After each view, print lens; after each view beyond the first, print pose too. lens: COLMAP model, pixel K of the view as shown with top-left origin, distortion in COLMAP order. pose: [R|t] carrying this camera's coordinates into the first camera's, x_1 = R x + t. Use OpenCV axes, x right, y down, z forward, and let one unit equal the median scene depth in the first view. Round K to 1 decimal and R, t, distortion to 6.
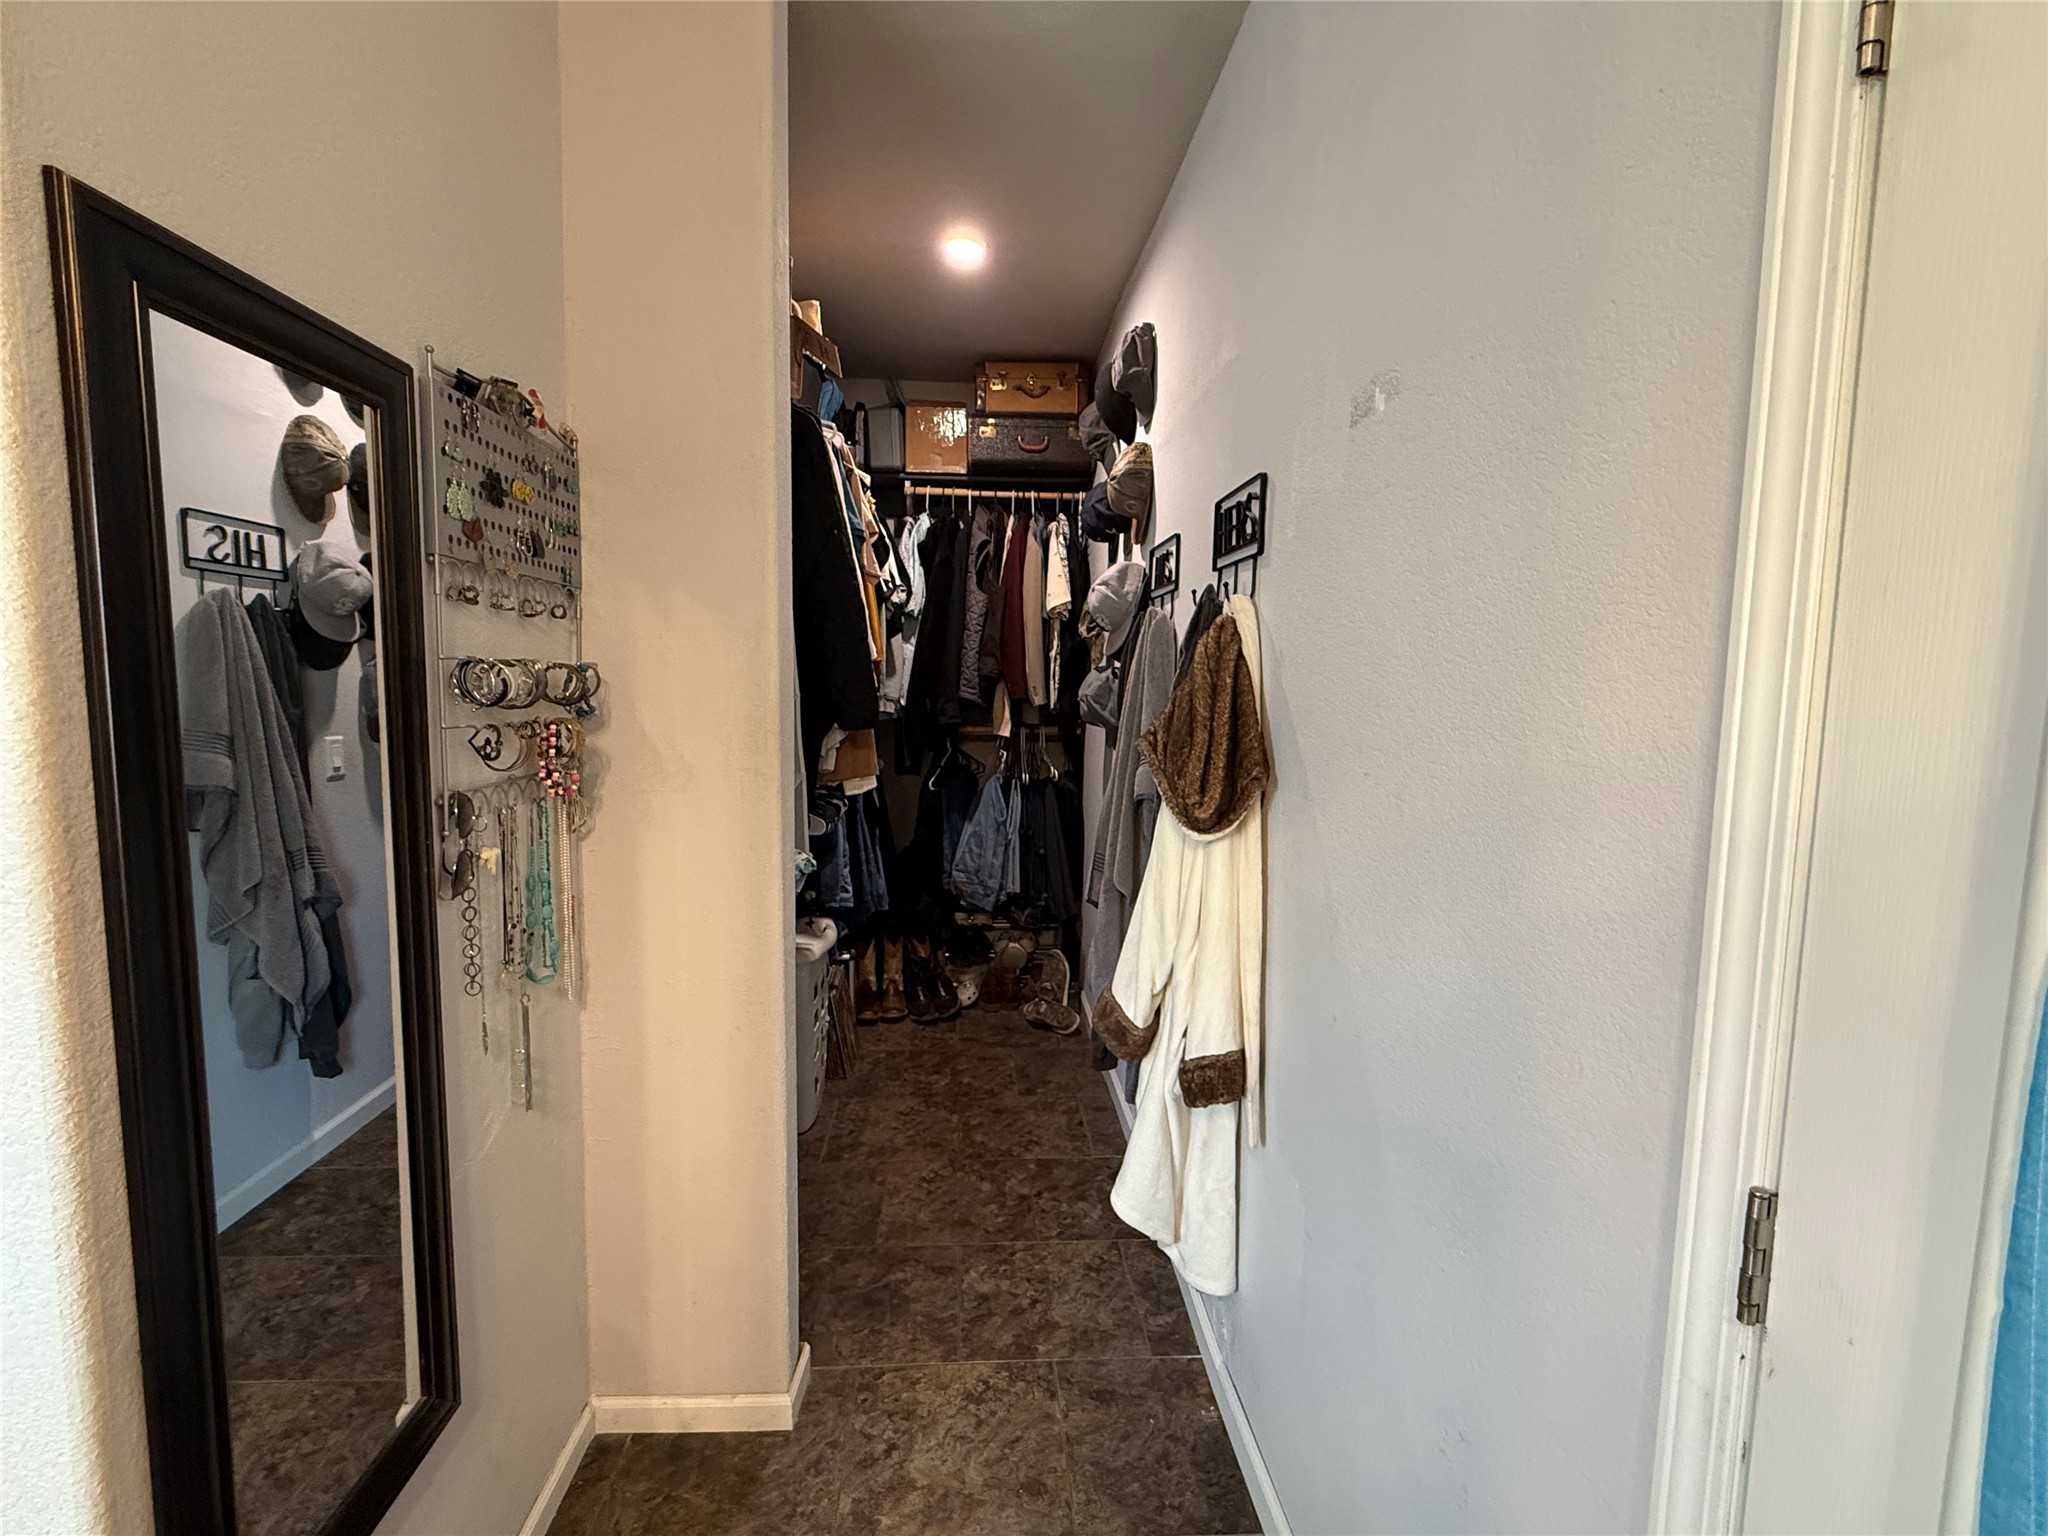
lens RADIAL K [[922.4, 0, 1020.7], [0, 922.4, 767.3], [0, 0, 1]] dist [-0.005320, 0.001190]
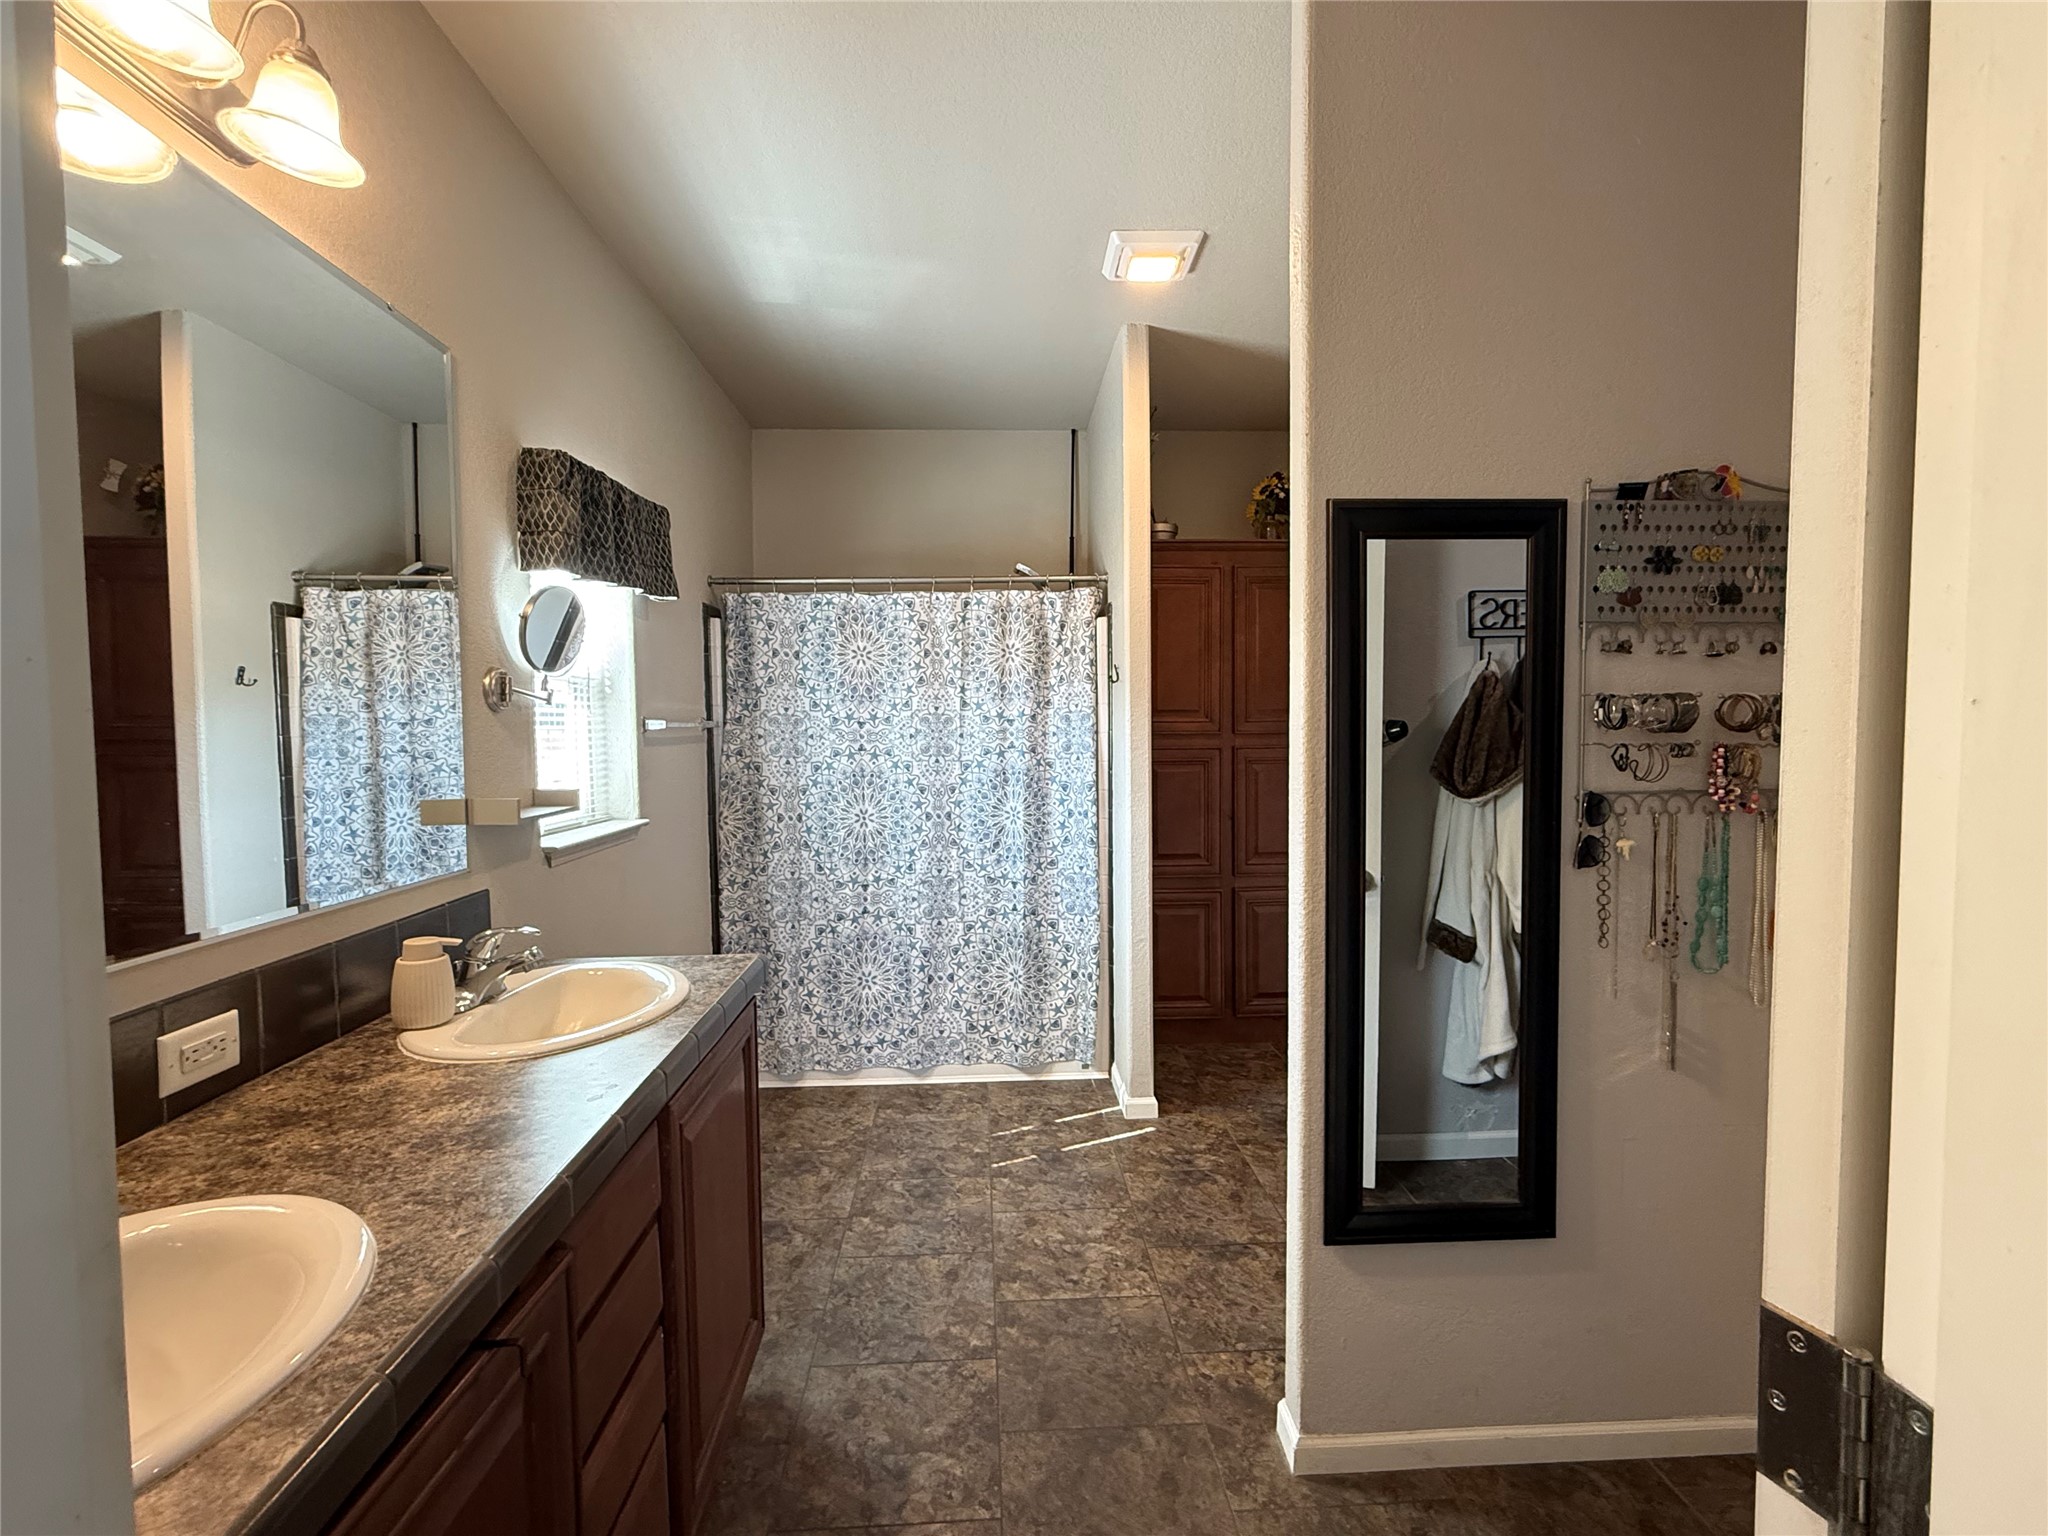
lens RADIAL K [[922.4, 0, 1020.8], [0, 922.4, 764.2], [0, 0, 1]] dist [-0.005320, 0.001190]
pose [[0.005329, 0.029524, -0.999550, 0.736315], [-0.086892, 0.995797, 0.028950, 0.019556], [0.996203, 0.086699, 0.007872, 0.133556]]
